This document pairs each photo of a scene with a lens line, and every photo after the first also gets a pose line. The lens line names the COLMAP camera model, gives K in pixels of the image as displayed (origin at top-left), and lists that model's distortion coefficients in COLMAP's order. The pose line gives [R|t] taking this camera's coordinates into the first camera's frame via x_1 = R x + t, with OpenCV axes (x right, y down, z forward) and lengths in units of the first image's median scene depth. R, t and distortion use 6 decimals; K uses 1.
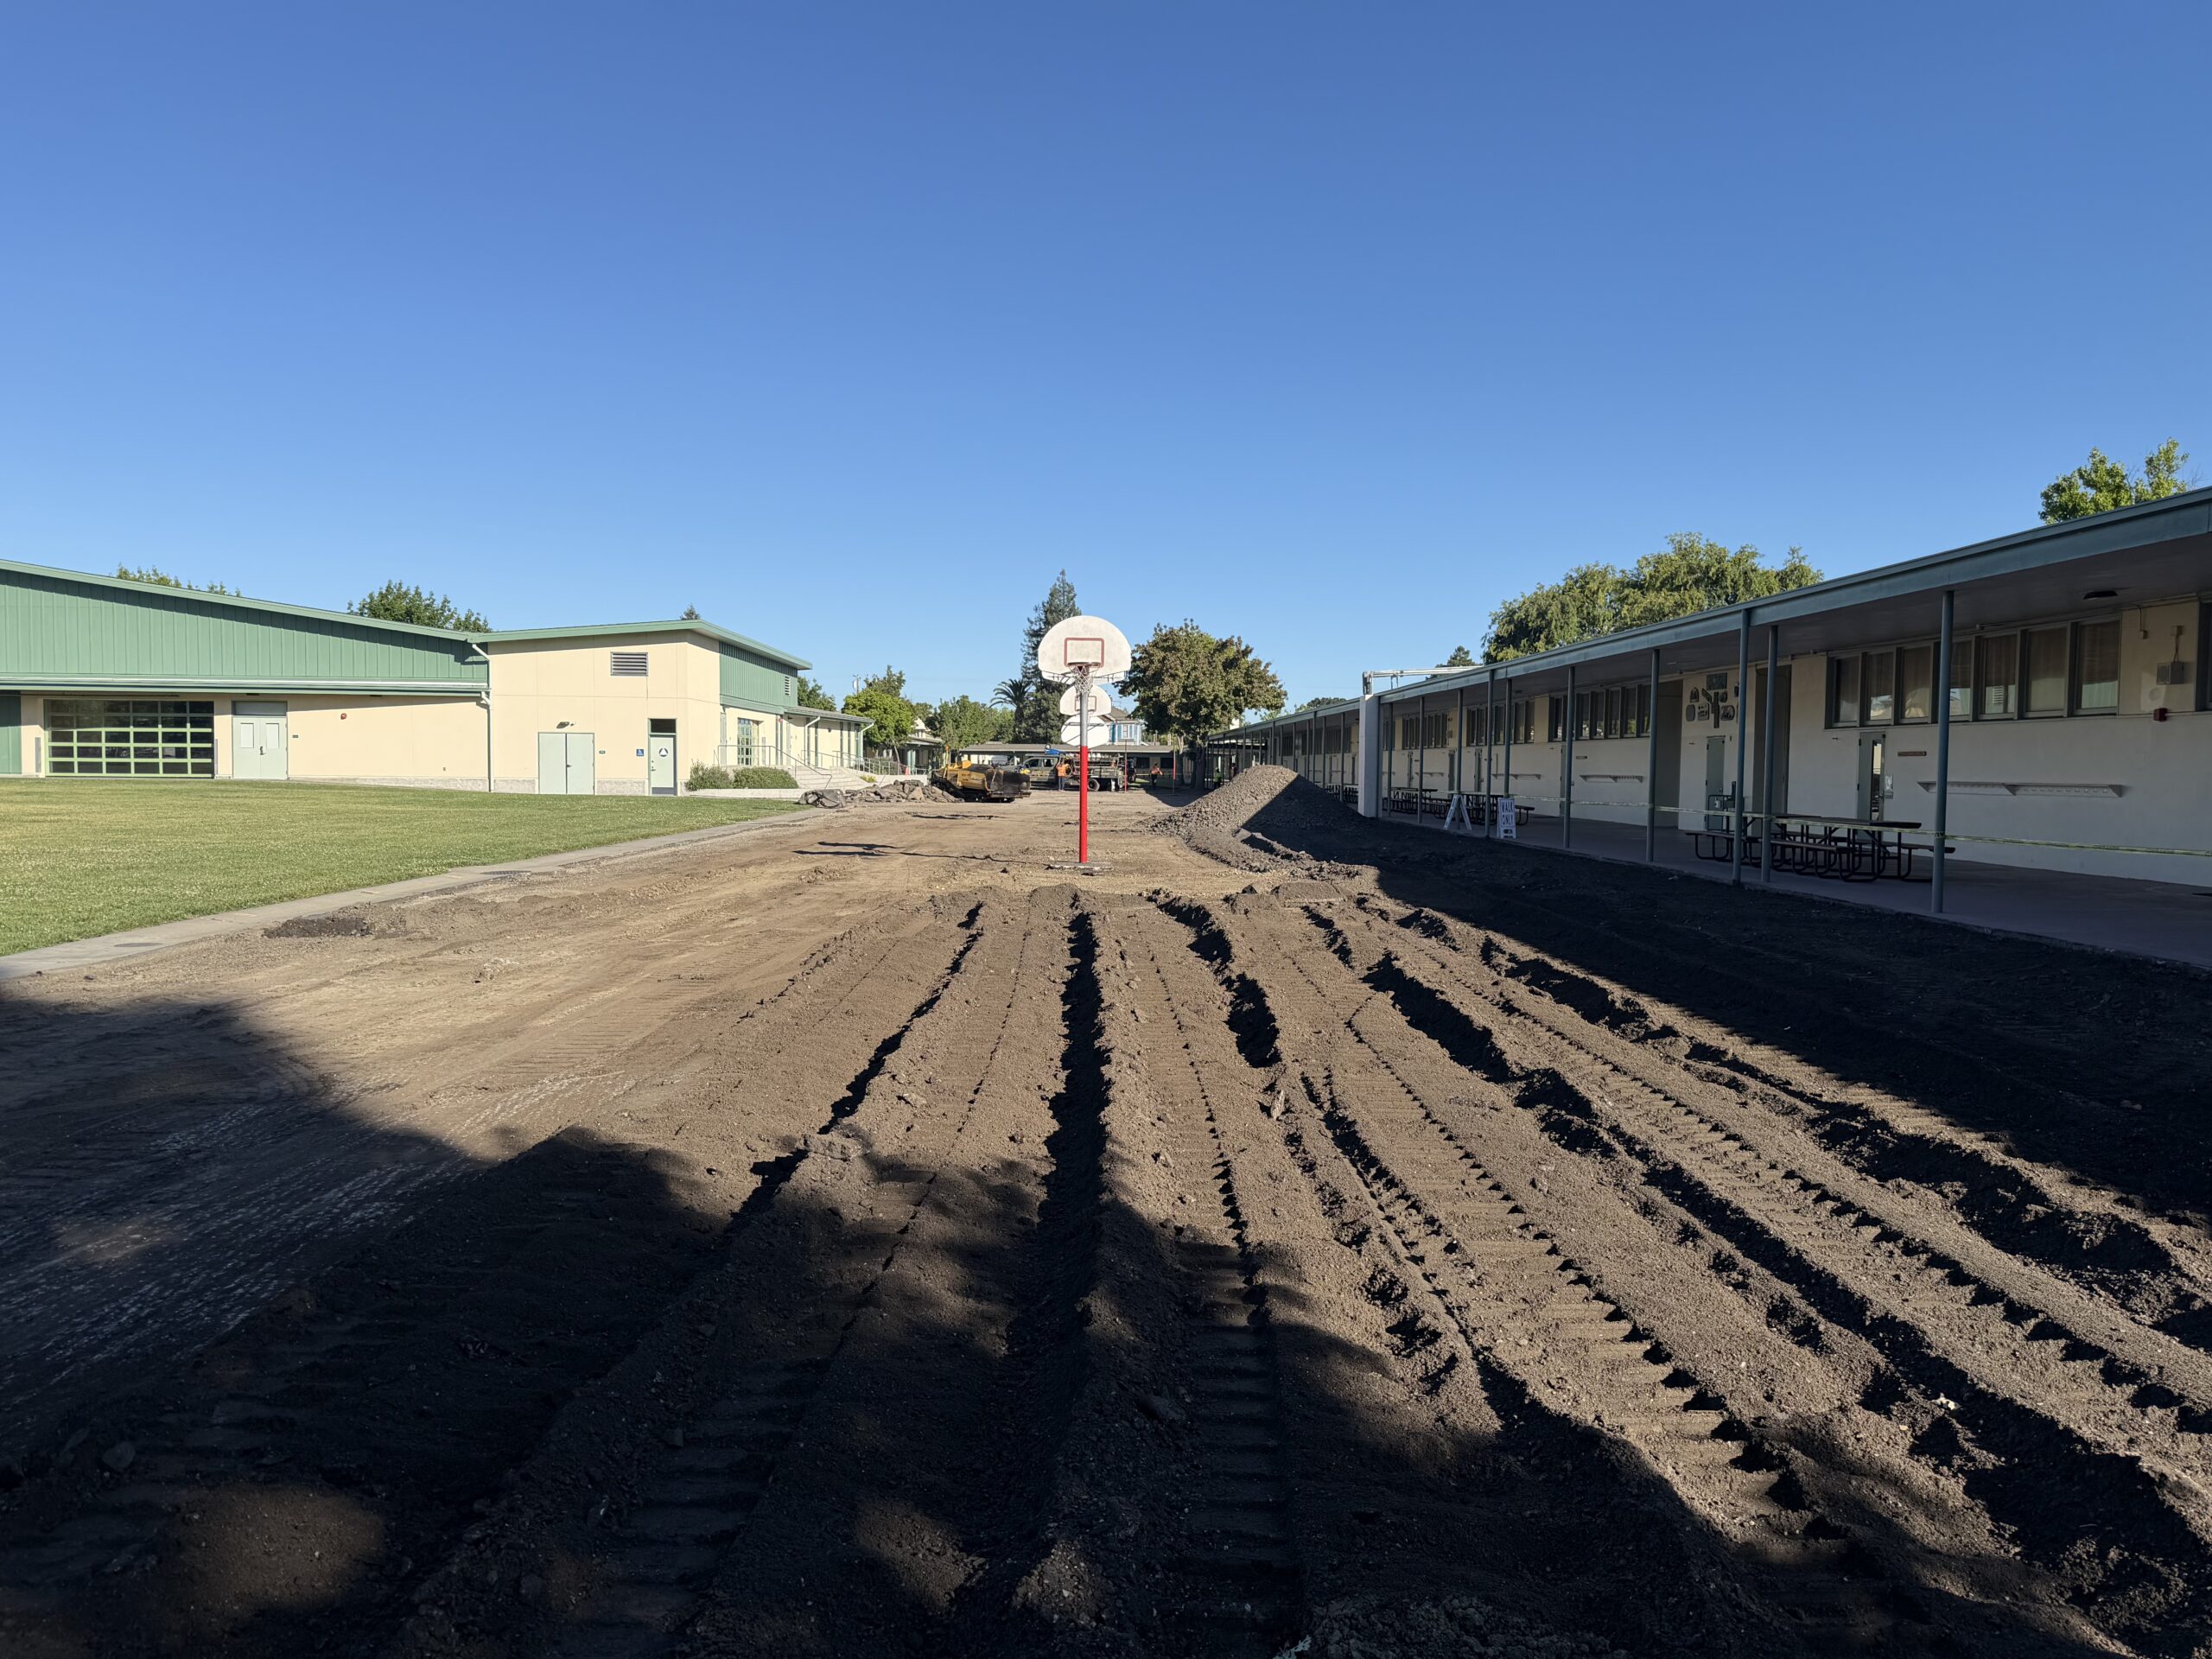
lens RADIAL K [[1554.6, 0, 1110.9], [0, 1554.6, 881.7], [0, 0, 1]] dist [0.050522, -0.067083]
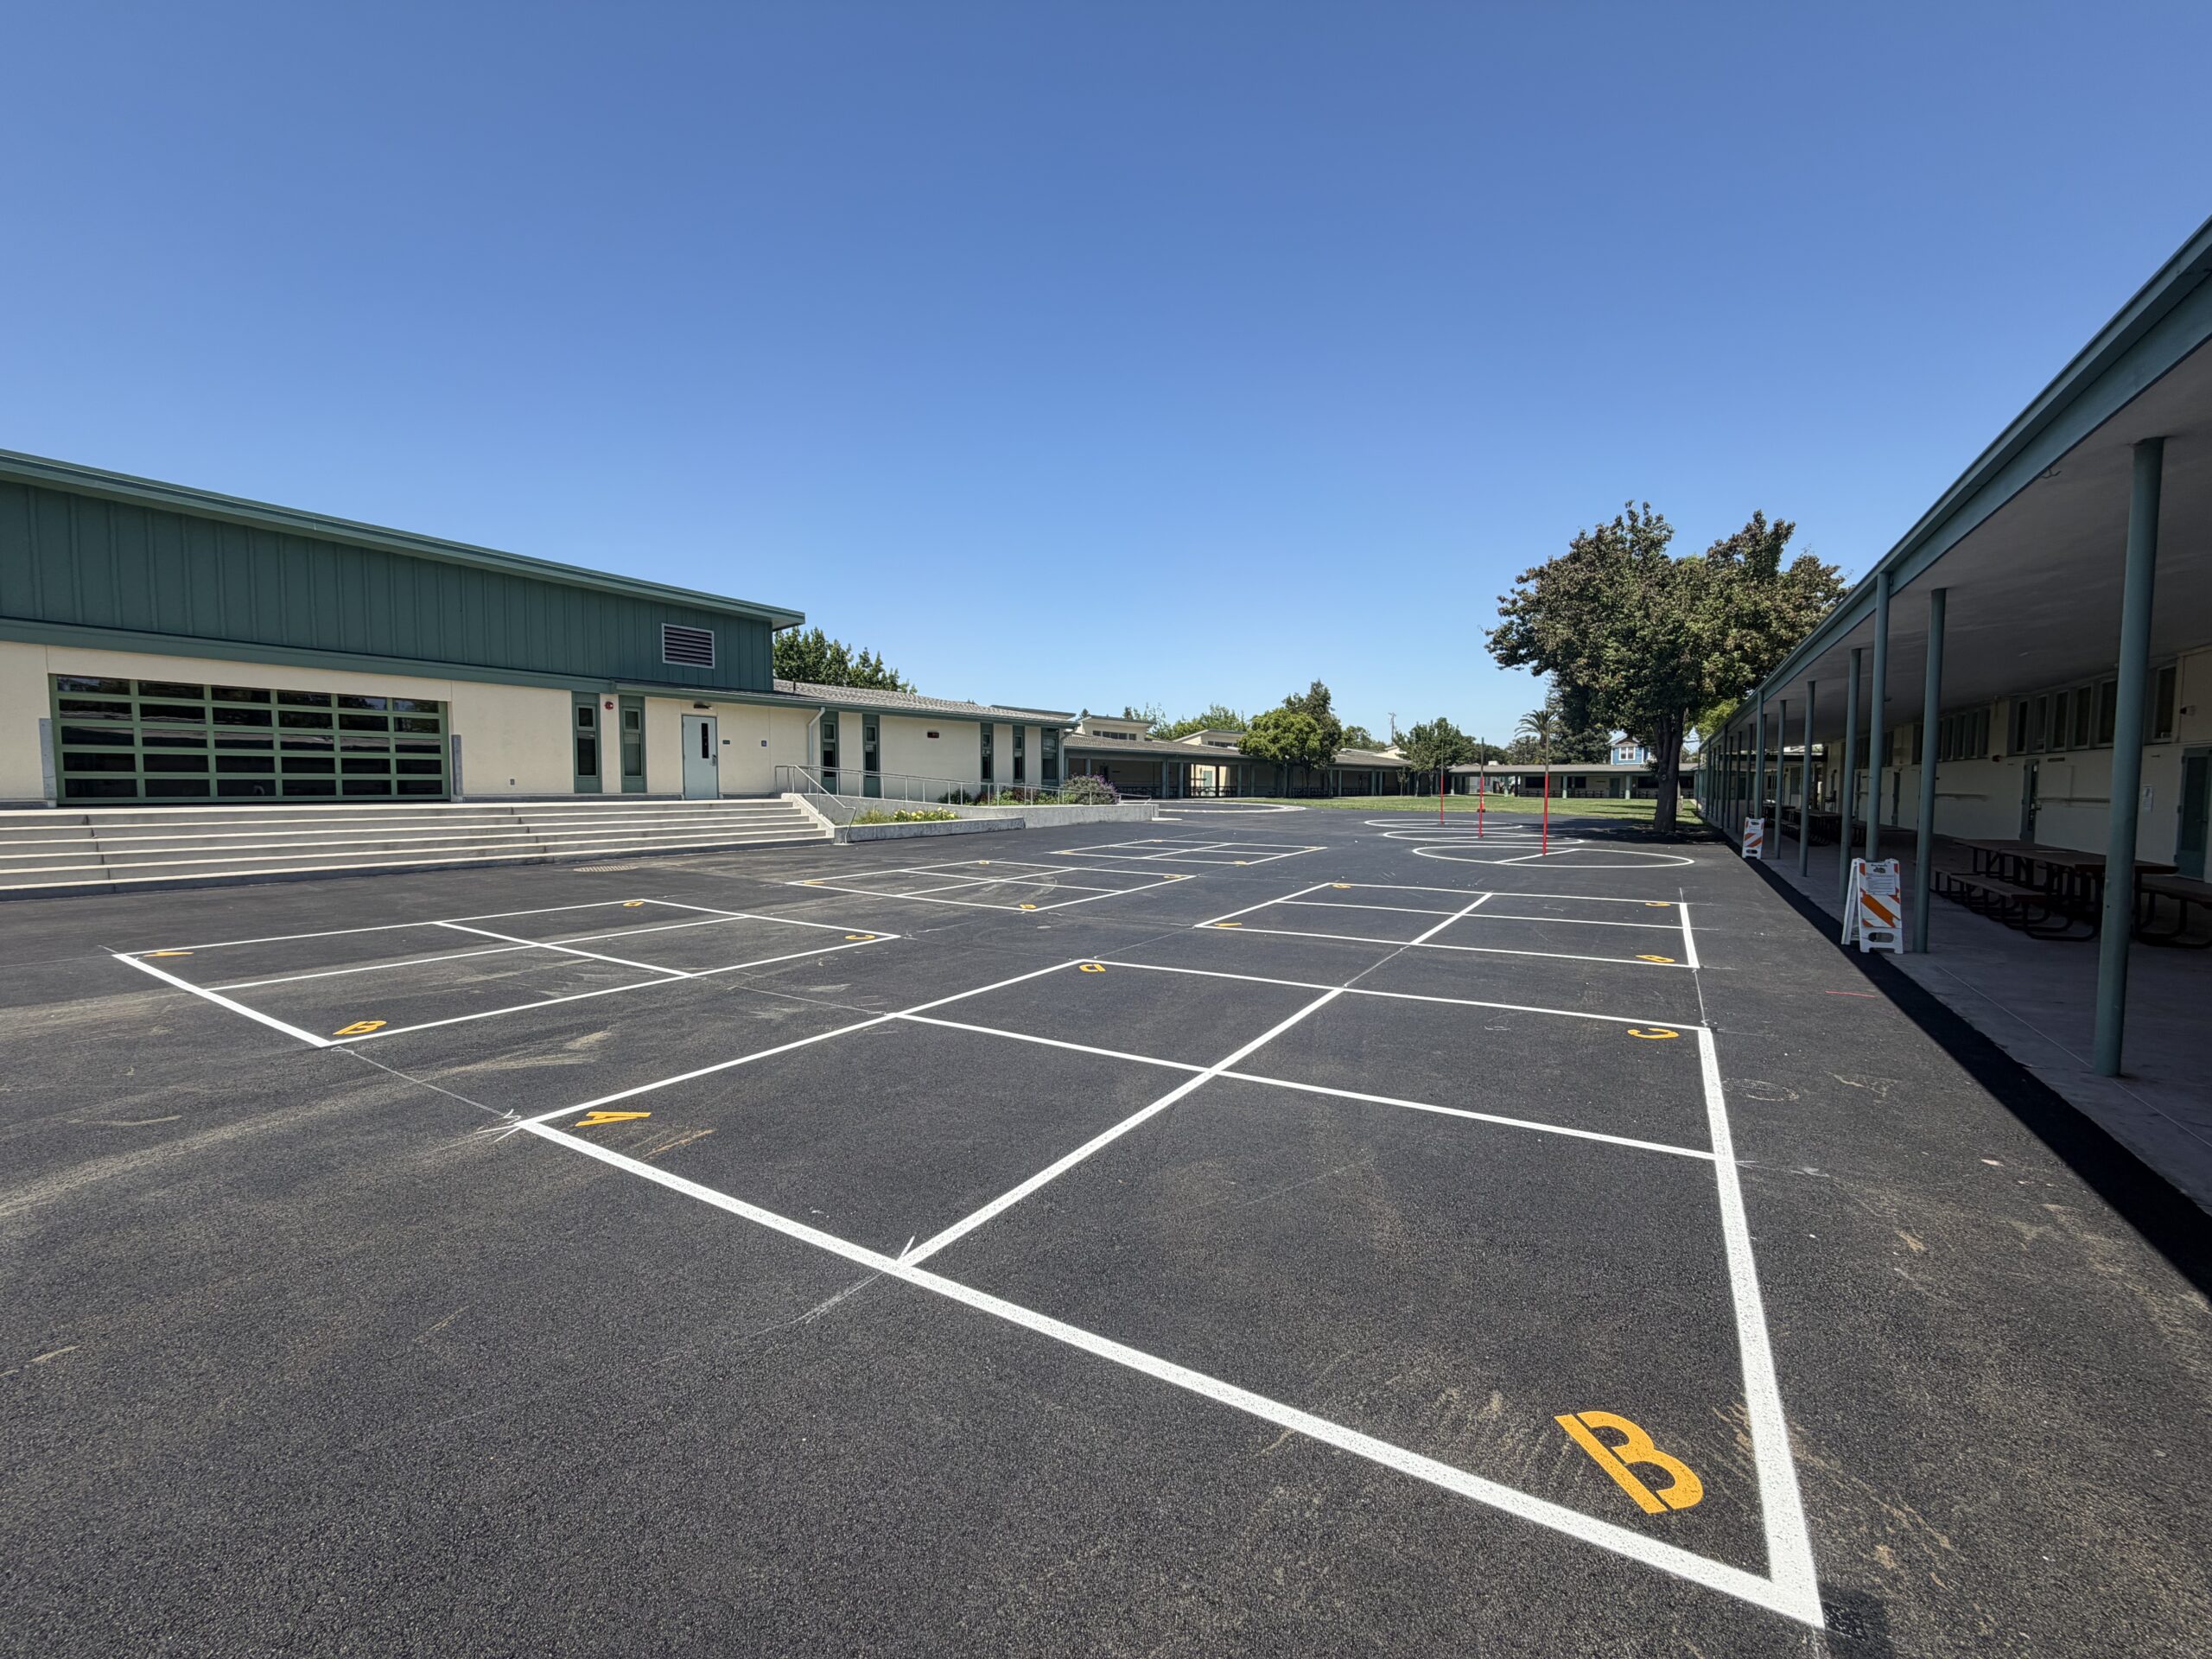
lens RADIAL K [[877.5, 0, 1092.3], [0, 877.5, 833.4], [0, 0, 1]] dist [0.000320, 0.000049]
pose [[0.828908, 0.023927, -0.558873, 0.045890], [-0.035834, 0.999304, -0.010365, -0.035112], [0.558236, 0.028618, 0.829188, 0.466473]]
